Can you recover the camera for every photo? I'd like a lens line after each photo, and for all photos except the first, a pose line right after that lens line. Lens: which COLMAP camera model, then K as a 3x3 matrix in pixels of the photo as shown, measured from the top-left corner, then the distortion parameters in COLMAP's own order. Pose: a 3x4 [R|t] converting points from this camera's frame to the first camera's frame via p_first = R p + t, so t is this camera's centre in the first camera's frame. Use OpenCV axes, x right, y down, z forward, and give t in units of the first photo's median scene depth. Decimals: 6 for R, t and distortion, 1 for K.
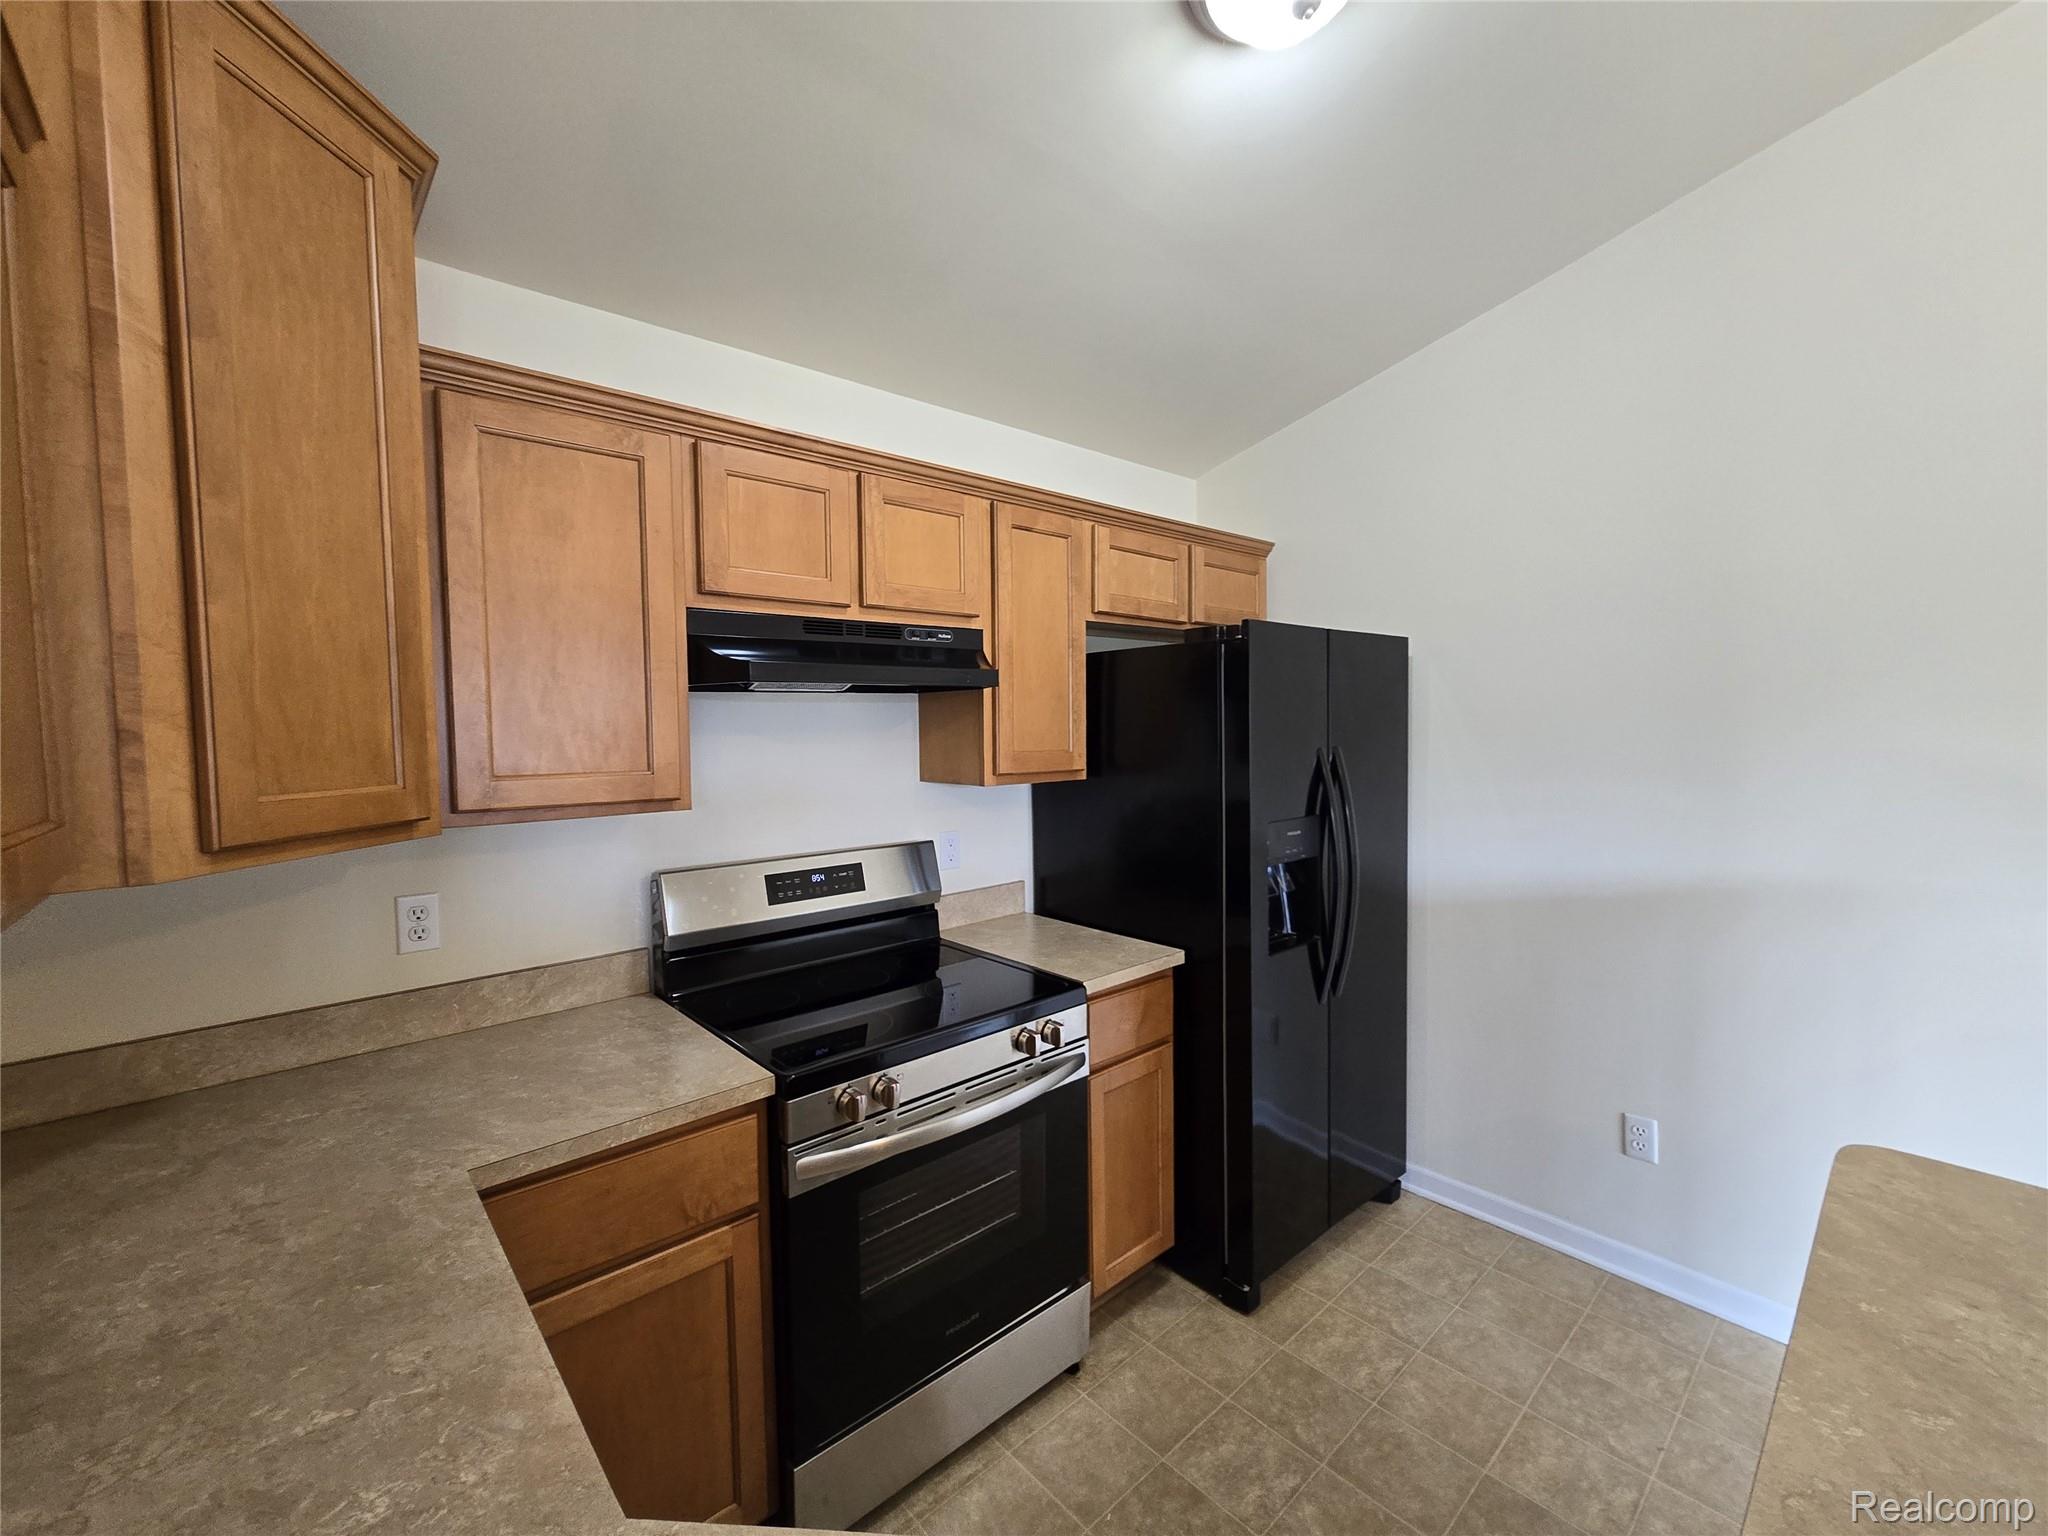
lens RADIAL K [[842.4, 0, 1012.8], [0, 842.4, 771.2], [0, 0, 1]] dist [-0.001958, -0.000360]
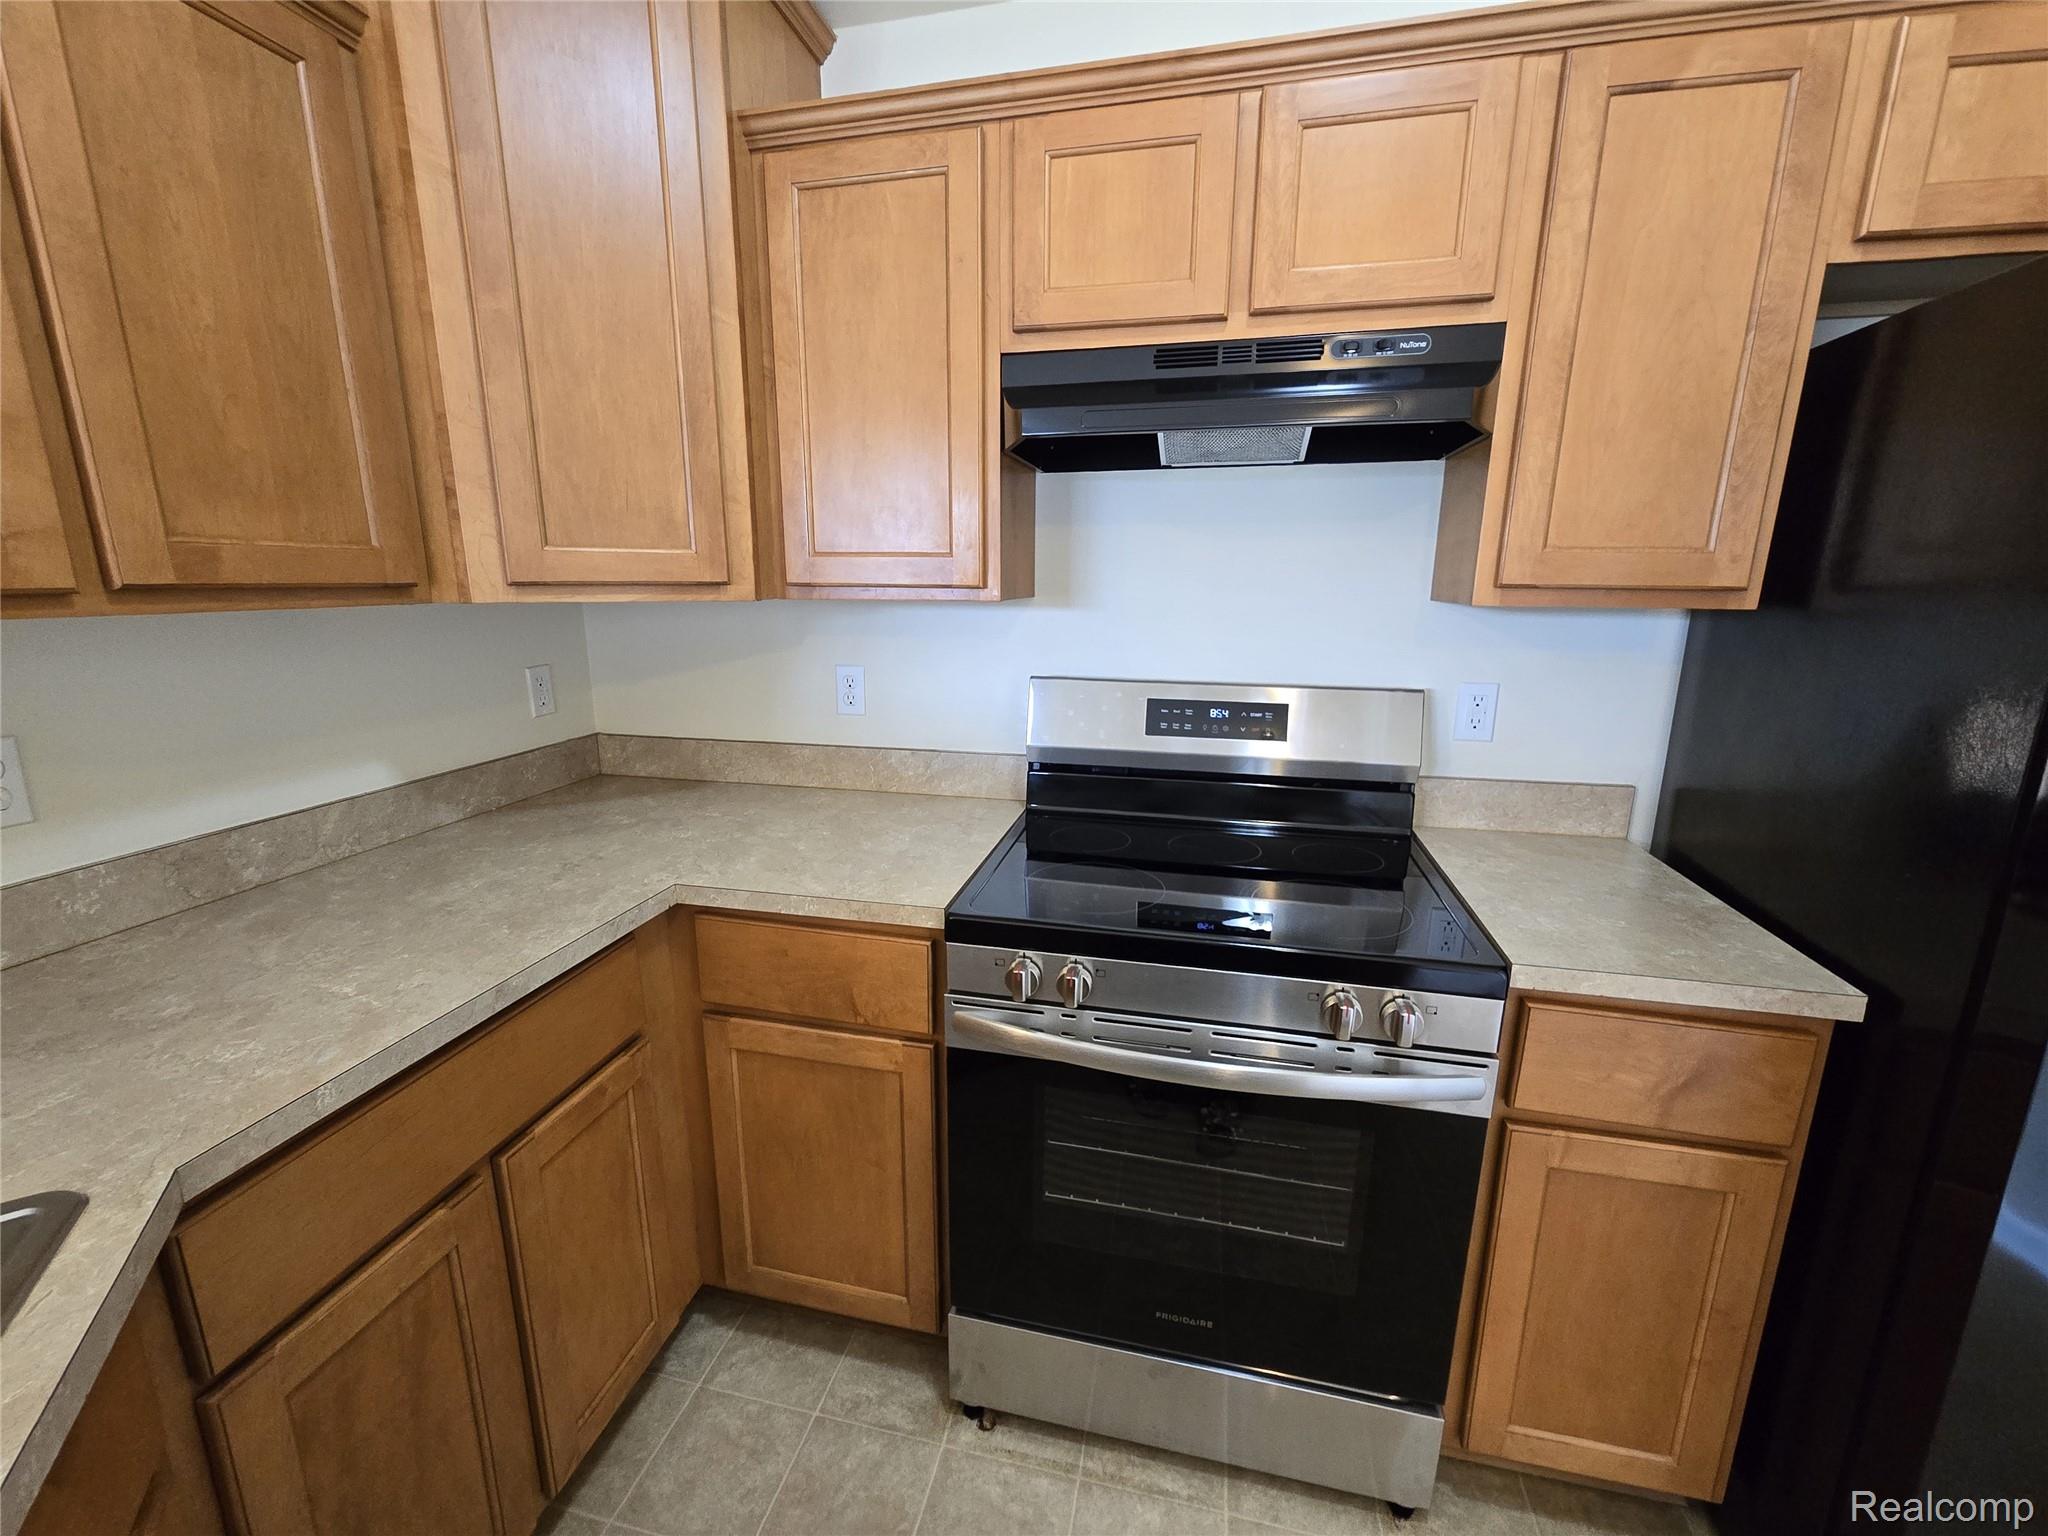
lens RADIAL K [[842.4, 0, 1019.3], [0, 842.4, 769.4], [0, 0, 1]] dist [-0.001958, -0.000360]
pose [[0.576976, 0.198262, -0.792333, 0.330376], [-0.057159, 0.977514, 0.202976, 0.033986], [0.814759, -0.071824, 0.575334, 0.457272]]
